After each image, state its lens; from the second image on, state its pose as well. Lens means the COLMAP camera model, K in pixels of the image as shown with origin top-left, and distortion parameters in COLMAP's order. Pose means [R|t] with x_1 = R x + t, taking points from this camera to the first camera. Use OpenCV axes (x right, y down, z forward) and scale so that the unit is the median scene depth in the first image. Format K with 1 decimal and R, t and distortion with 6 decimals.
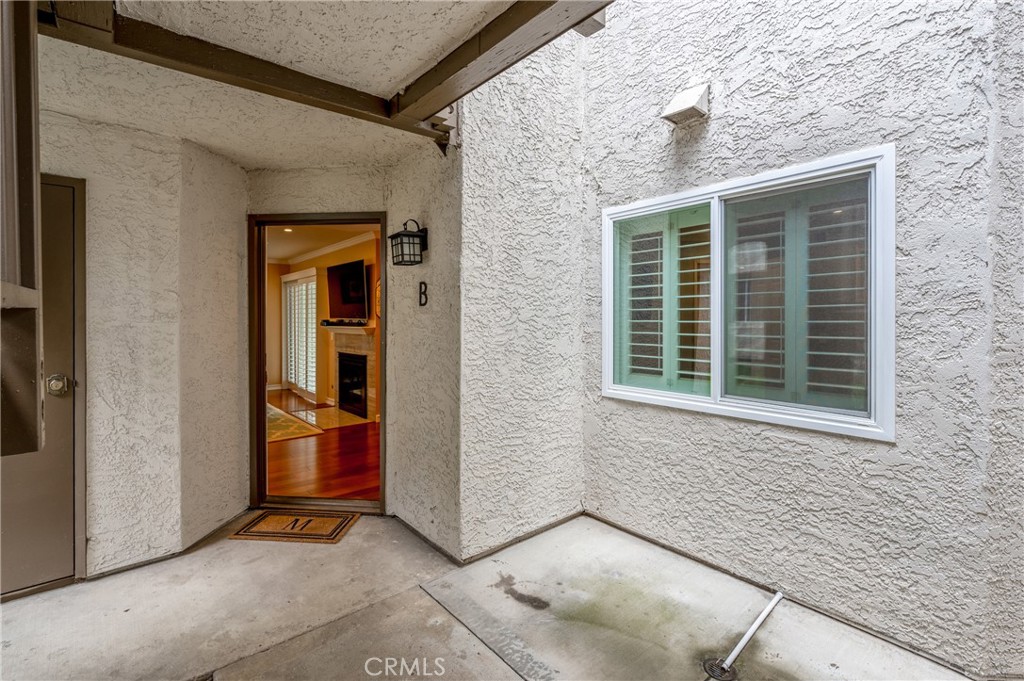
lens RADIAL K [[461.9, 0, 506.2], [0, 461.9, 330.2], [0, 0, 1]] dist [-0.000972, 0.000875]
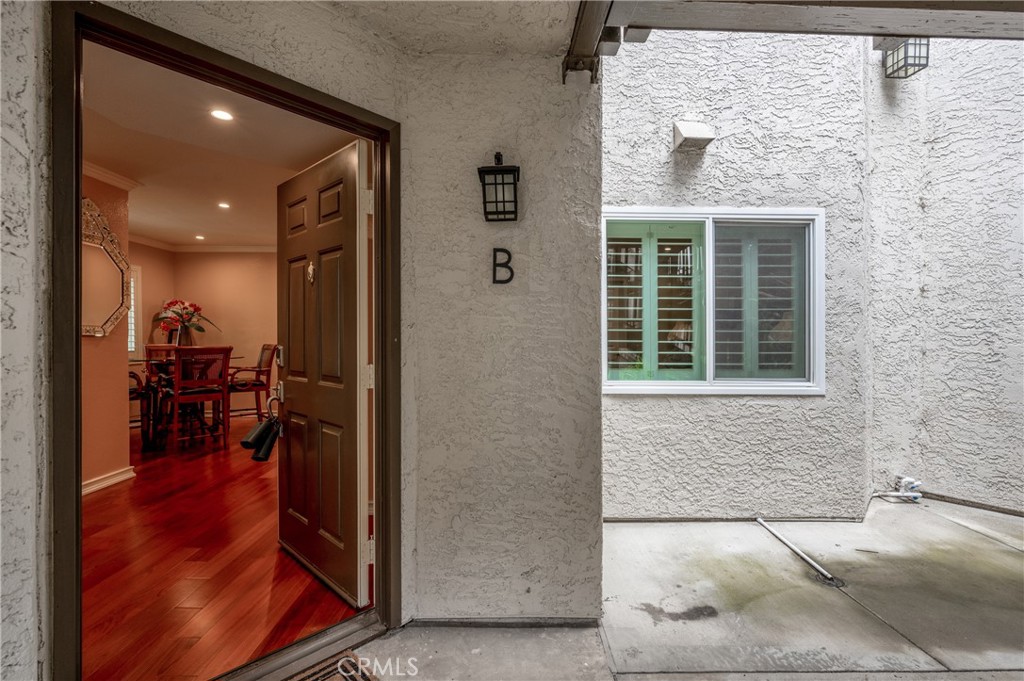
lens RADIAL K [[443.0, 0, 509.9], [0, 443.0, 342.4], [0, 0, 1]] dist [-0.002404, -0.000387]
pose [[0.629239, -0.001287, 0.777211, -0.827151], [0.010646, 0.999919, -0.006963, 0.047947], [-0.777139, 0.012656, 0.629201, 0.698896]]
